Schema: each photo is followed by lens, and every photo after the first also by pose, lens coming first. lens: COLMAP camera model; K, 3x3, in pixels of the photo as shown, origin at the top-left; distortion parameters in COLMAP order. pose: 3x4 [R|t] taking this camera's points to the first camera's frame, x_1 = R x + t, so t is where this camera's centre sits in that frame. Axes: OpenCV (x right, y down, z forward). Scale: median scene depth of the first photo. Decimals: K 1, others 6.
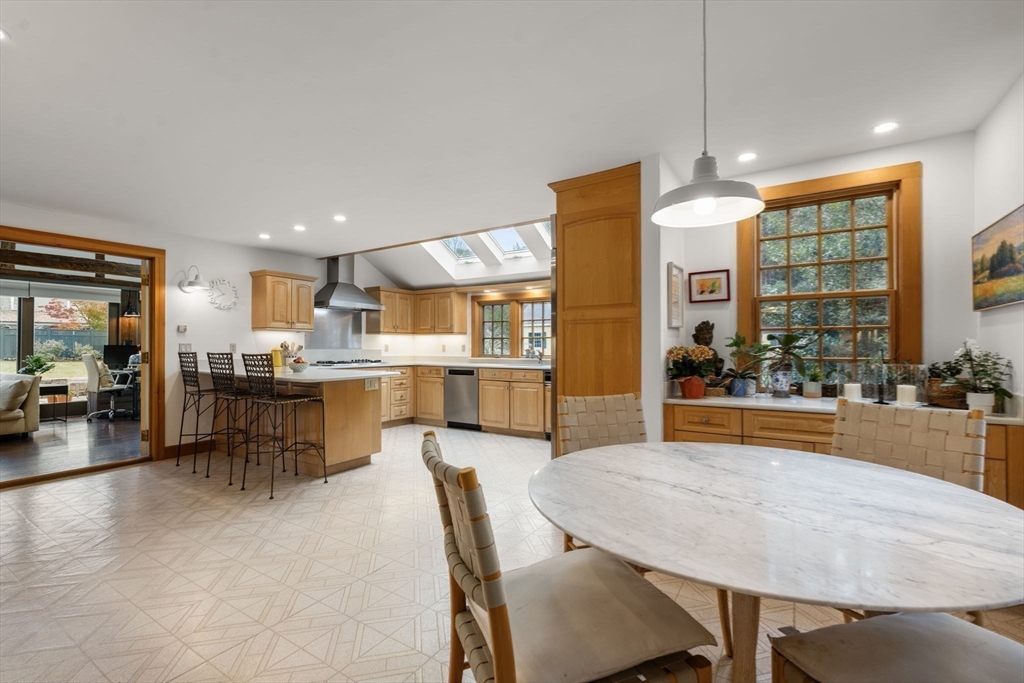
lens RADIAL K [[451.7, 0, 513.7], [0, 451.7, 341.1], [0, 0, 1]] dist [-0.001465, -0.000029]
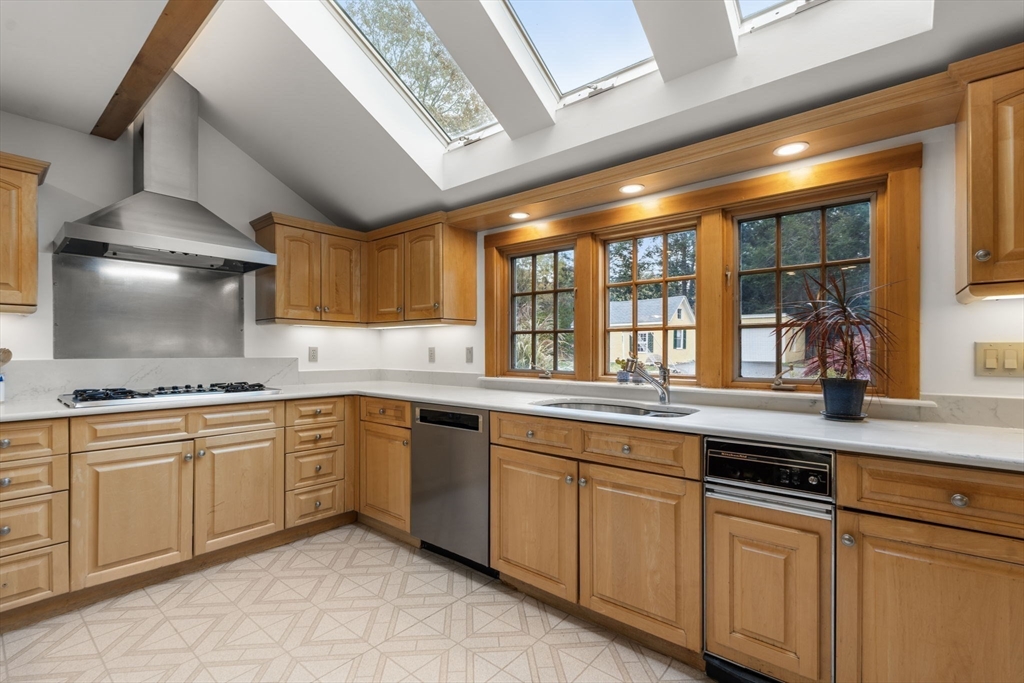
lens RADIAL K [[447.9, 0, 513.3], [0, 447.9, 348.5], [0, 0, 1]] dist [-0.000565, -0.000082]
pose [[0.992517, -0.000470, -0.122105, -0.015486], [0.001414, 0.999970, 0.007642, 0.006911], [0.122097, -0.007758, 0.992488, 0.645047]]
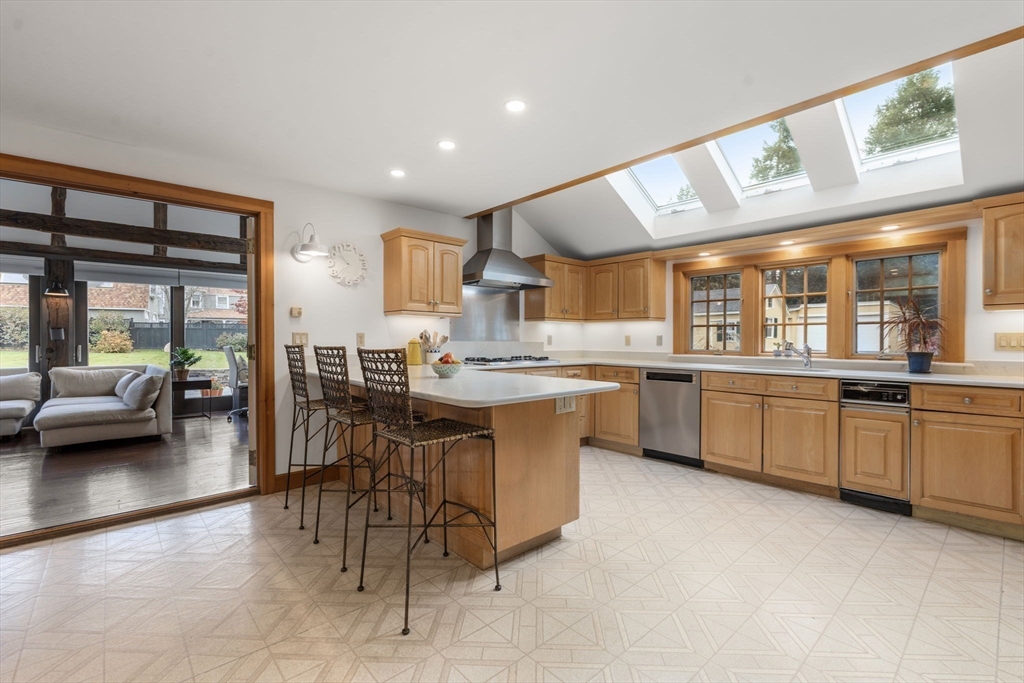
lens RADIAL K [[451.7, 0, 513.7], [0, 451.7, 341.1], [0, 0, 1]] dist [-0.001465, -0.000029]
pose [[0.963525, 0.002744, -0.267604, -0.161869], [0.001390, 0.999883, 0.015259, 0.006574], [0.267614, -0.015074, 0.963408, 0.312035]]
